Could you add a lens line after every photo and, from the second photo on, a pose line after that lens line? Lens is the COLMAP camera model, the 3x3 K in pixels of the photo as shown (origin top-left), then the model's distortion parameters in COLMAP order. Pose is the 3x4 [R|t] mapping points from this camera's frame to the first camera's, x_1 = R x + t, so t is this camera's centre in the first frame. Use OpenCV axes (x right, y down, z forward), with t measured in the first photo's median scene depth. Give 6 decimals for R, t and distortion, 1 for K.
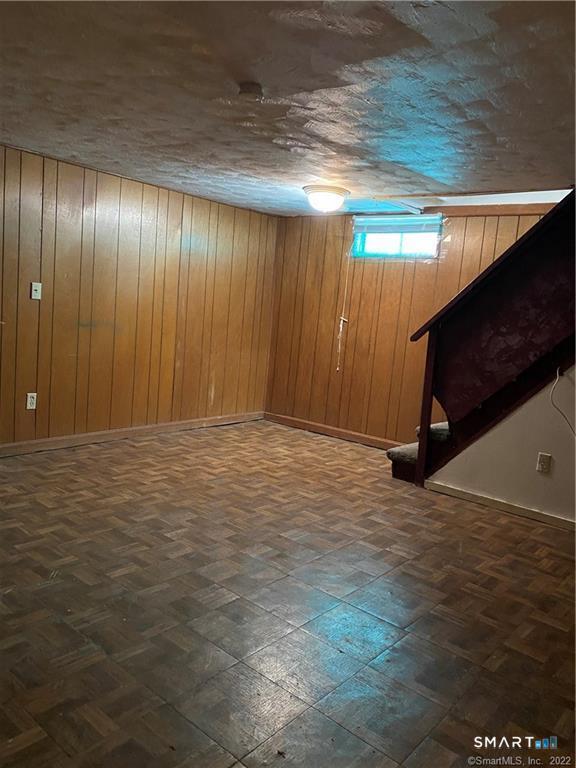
lens RADIAL K [[593.4, 0, 294.2], [0, 593.4, 379.0], [0, 0, 1]] dist [0.036461, -0.023101]
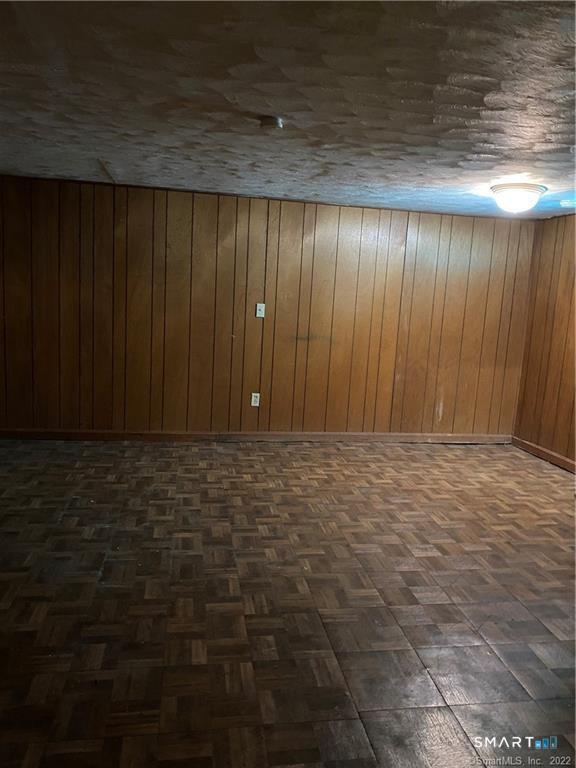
lens RADIAL K [[593.4, 0, 292.8], [0, 593.4, 388.1], [0, 0, 1]] dist [0.036461, -0.023101]
pose [[0.755358, 0.061210, -0.652447, 0.392671], [-0.071424, 0.997387, 0.010881, -0.005011], [0.651408, 0.038381, 0.757756, 0.117428]]
